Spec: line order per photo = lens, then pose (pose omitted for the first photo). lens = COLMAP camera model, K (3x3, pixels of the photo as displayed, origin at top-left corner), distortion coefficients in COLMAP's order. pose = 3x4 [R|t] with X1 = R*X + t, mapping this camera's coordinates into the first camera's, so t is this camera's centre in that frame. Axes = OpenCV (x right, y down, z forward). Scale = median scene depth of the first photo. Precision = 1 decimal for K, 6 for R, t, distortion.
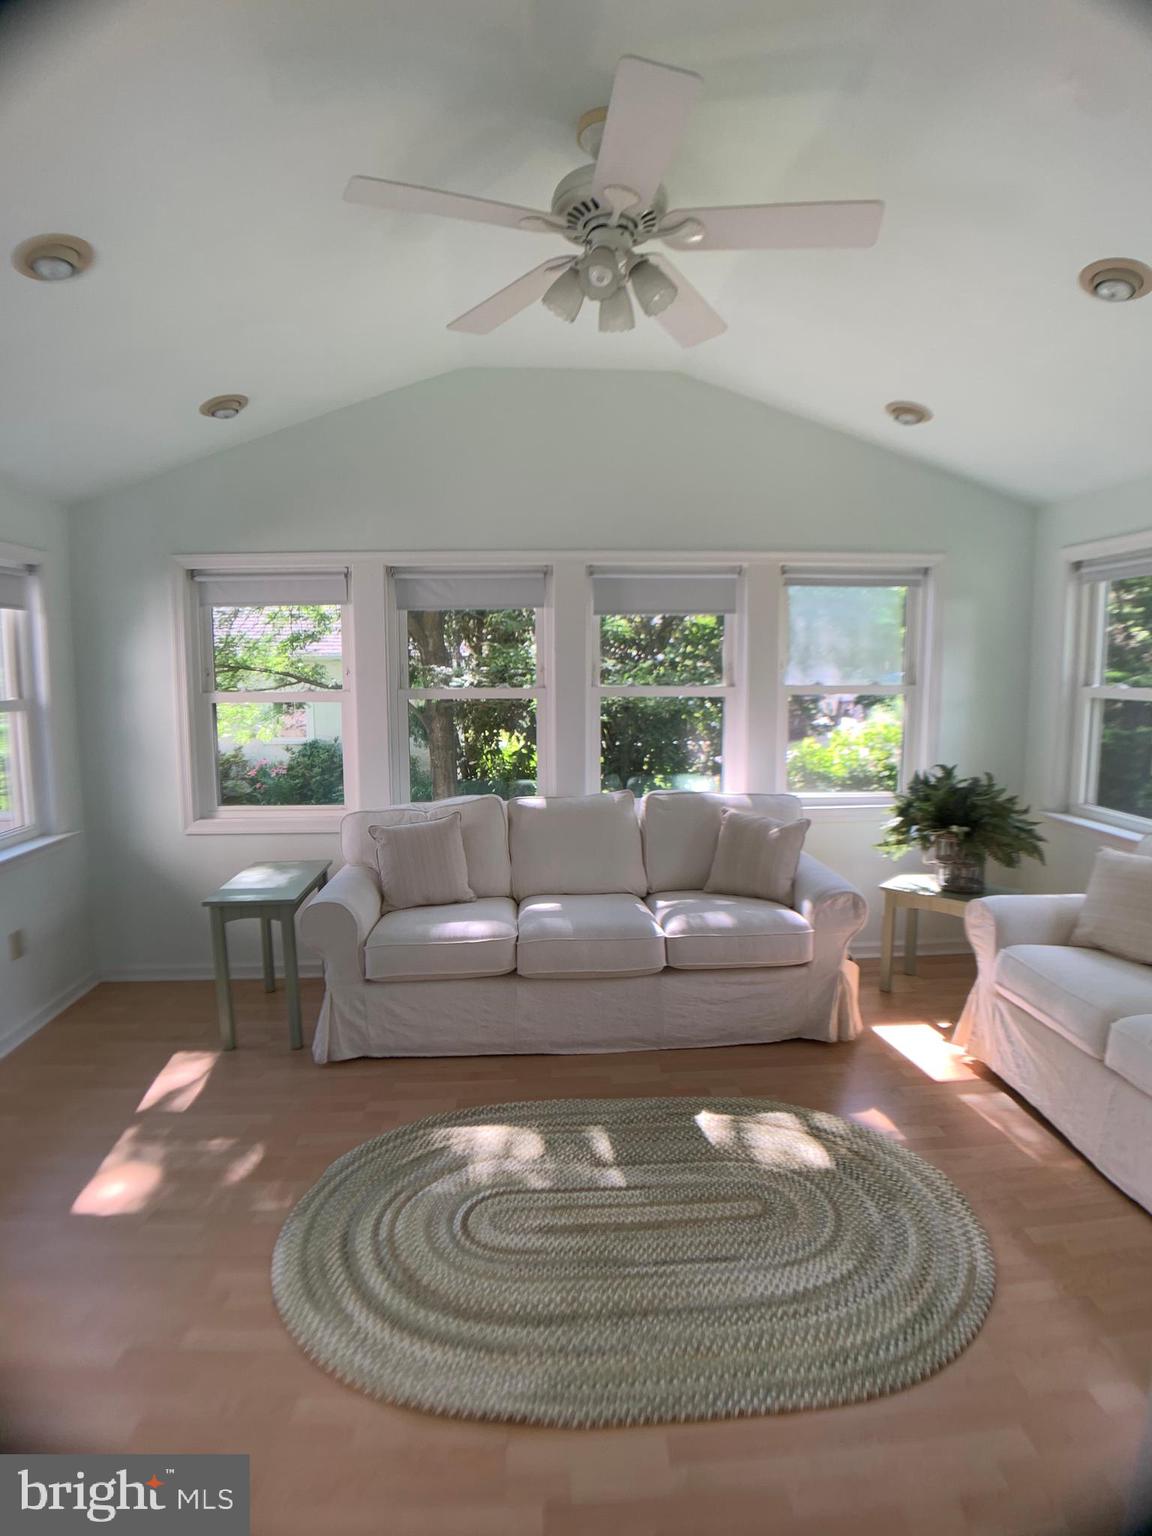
lens RADIAL K [[801.5, 0, 563.1], [0, 801.5, 753.8], [0, 0, 1]] dist [-0.064748, -0.001732]
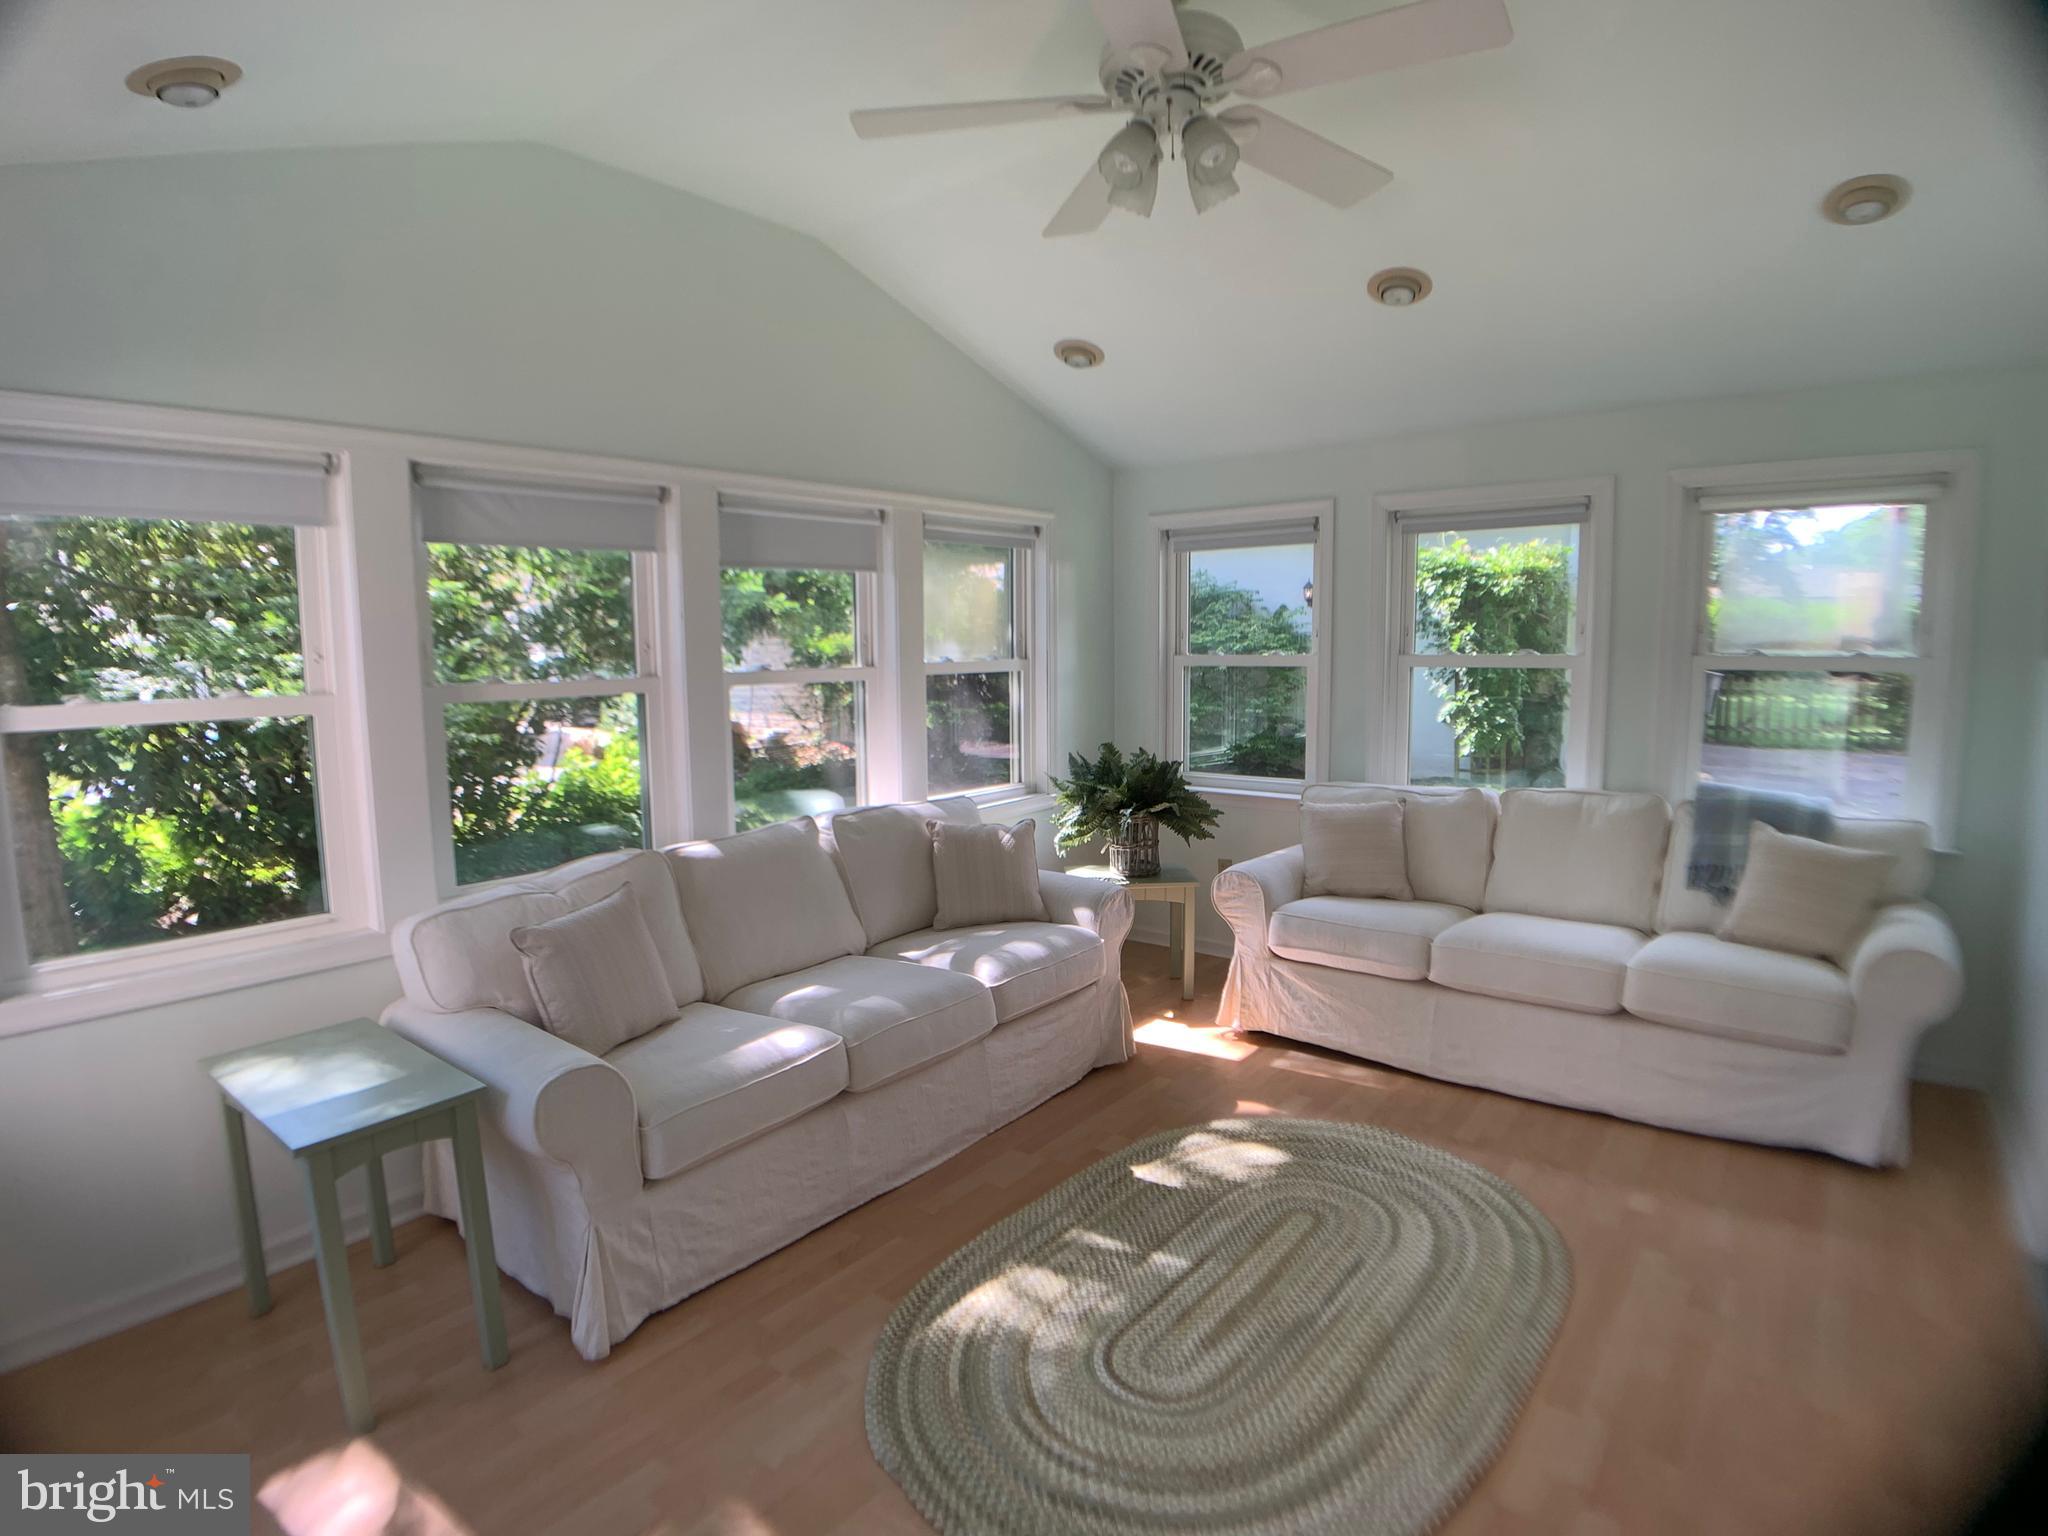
lens RADIAL K [[1068.7, 0, 1016.0], [0, 1068.7, 766.4], [0, 0, 1]] dist [-0.064748, -0.001732]
pose [[0.674476, -0.091430, 0.732613, -0.616216], [0.093514, 0.994890, 0.038069, -0.020278], [-0.732350, 0.042832, 0.679579, 0.281452]]
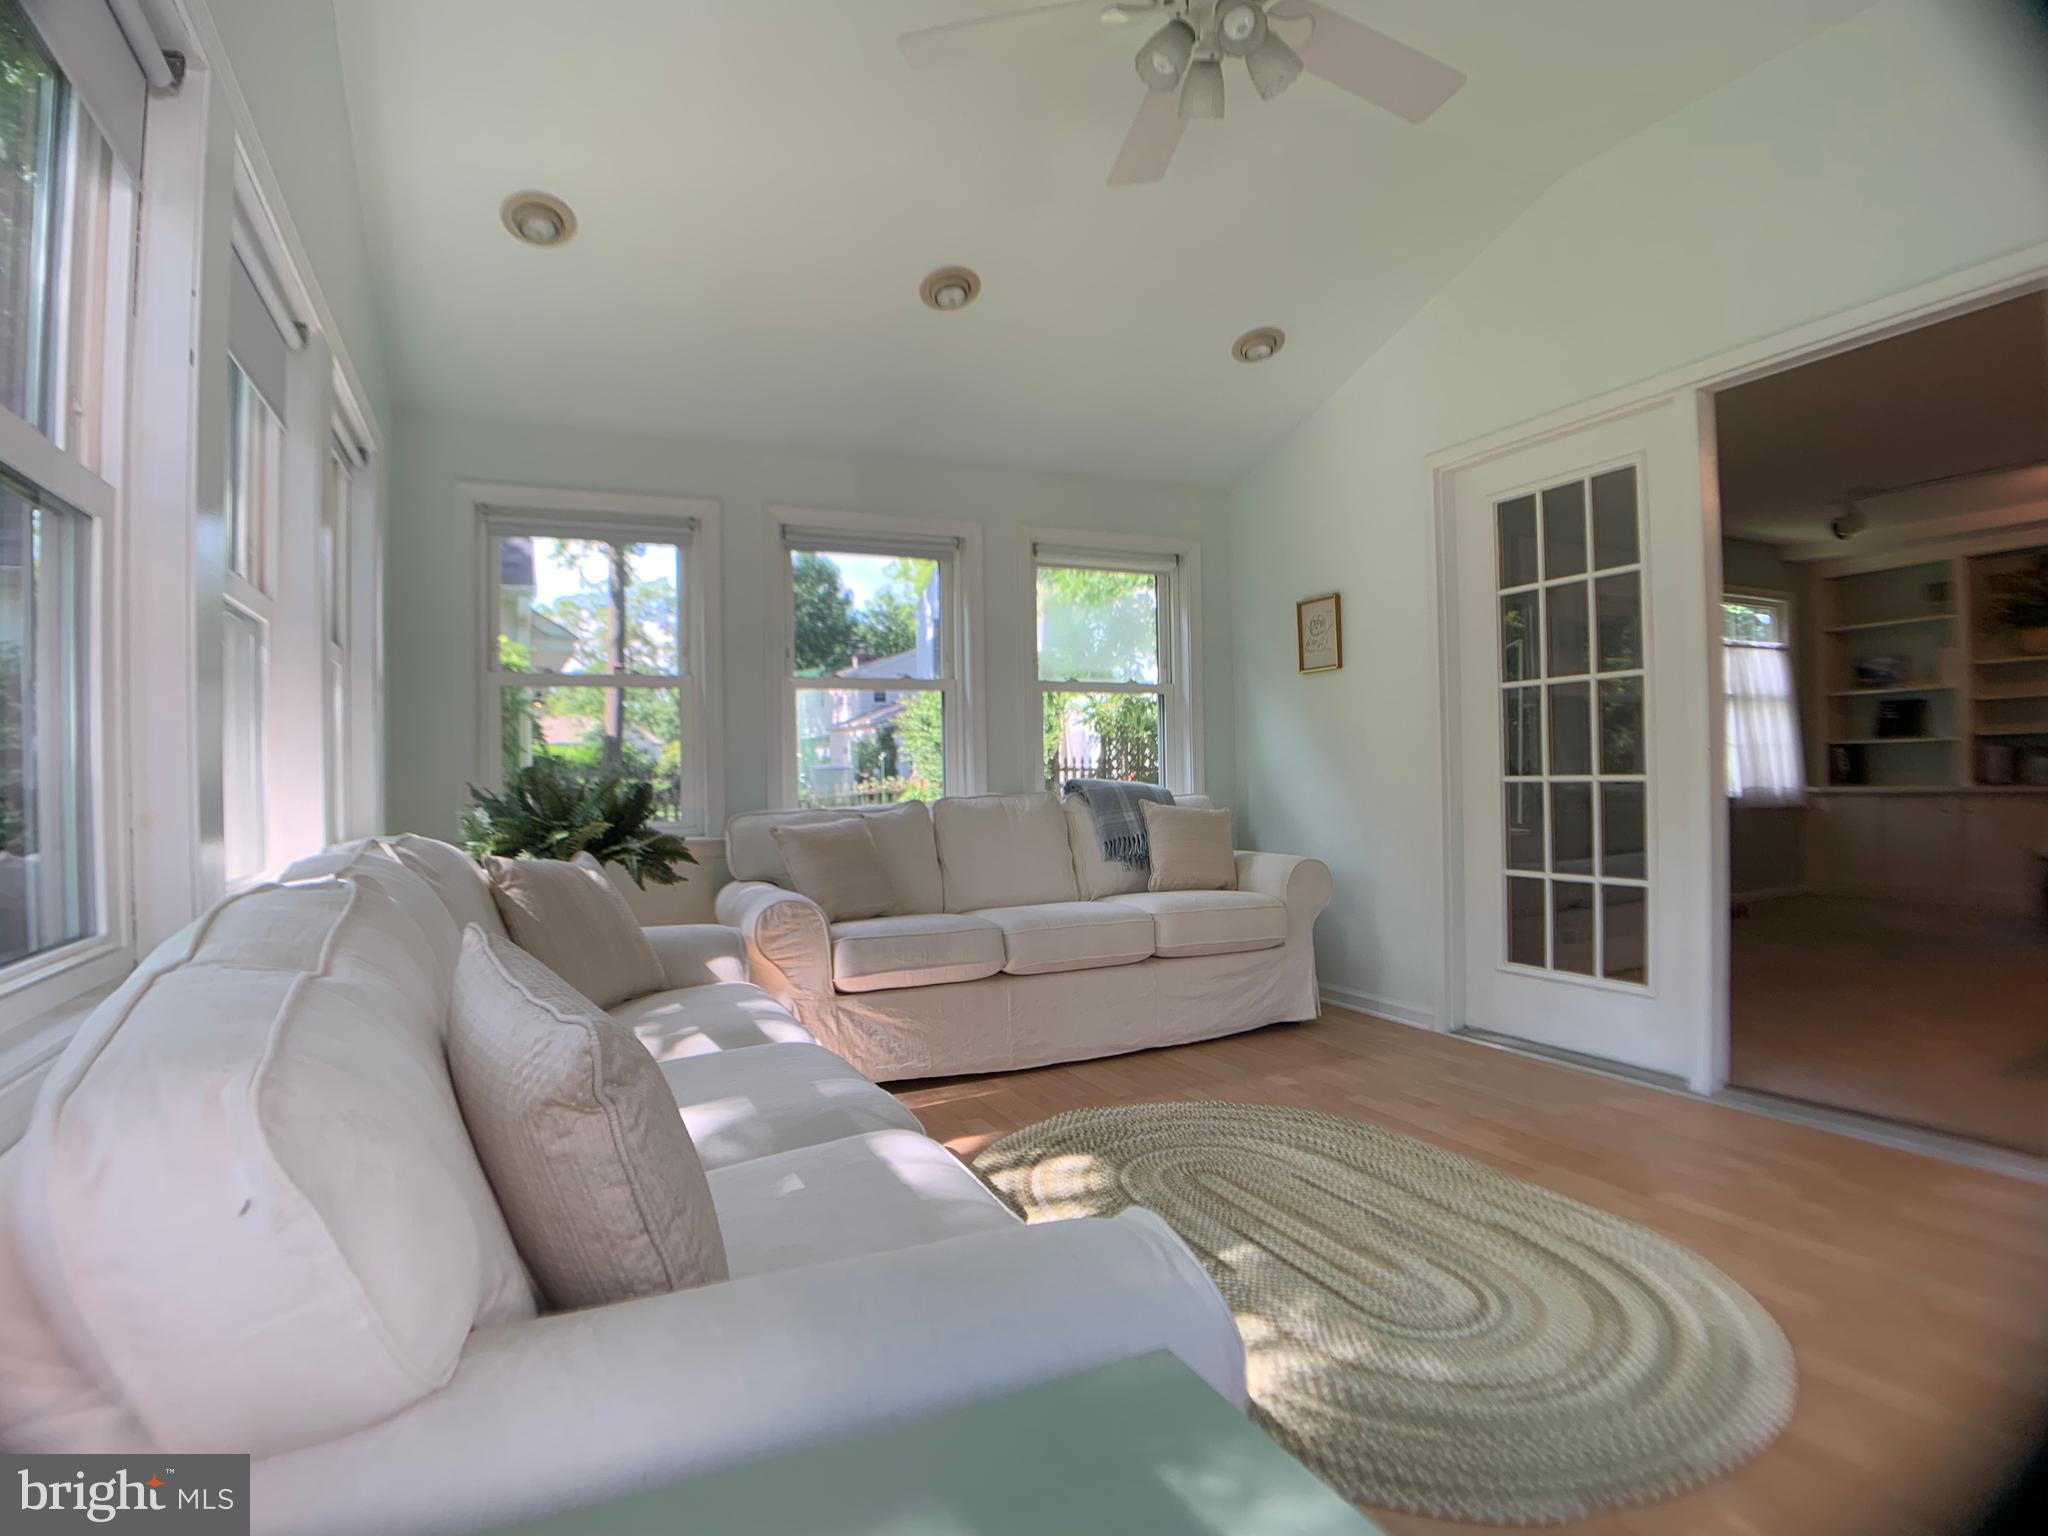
lens RADIAL K [[1068.7, 0, 1024.8], [0, 1068.7, 776.4], [0, 0, 1]] dist [-0.064748, -0.001732]
pose [[-0.373292, 0.003168, 0.927708, -0.576254], [0.115791, 0.992334, 0.043204, 0.040575], [-0.920459, 0.123548, -0.370797, 1.156324]]
